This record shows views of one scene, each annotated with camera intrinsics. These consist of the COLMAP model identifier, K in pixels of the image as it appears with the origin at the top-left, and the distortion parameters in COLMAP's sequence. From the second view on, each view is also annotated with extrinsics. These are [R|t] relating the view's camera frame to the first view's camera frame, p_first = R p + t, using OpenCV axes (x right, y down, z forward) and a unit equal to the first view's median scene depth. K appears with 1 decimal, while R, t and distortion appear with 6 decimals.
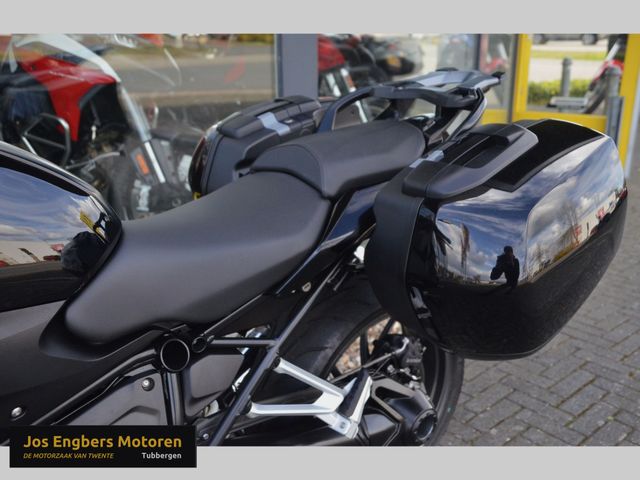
lens RADIAL K [[655.5, 0, 320.0], [0, 655.5, 240.0], [0, 0, 1]] dist [0.038531, -0.000246]
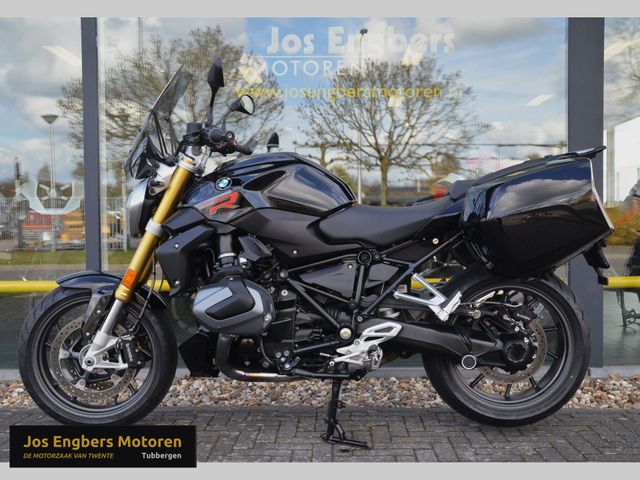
lens RADIAL K [[735.2, 0, 330.1], [0, 735.2, 241.1], [0, 0, 1]] dist [0.006481, 0.027384]
pose [[0.742137, 0.011333, -0.670152, 1.240768], [-0.214413, 0.951330, -0.221357, 0.635417], [0.635027, 0.307966, 0.708447, -0.784050]]
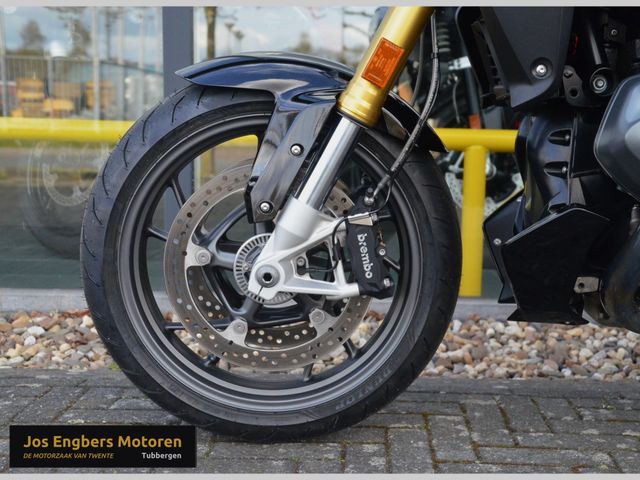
lens RADIAL K [[911.4, 0, 332.3], [0, 911.4, 241.9], [0, 0, 1]] dist [0.132143, 0.008893]
pose [[0.734509, 0.106883, -0.670129, -0.048852], [-0.242075, 0.963817, -0.111606, 0.711946], [0.633953, 0.244197, 0.733806, -0.304164]]
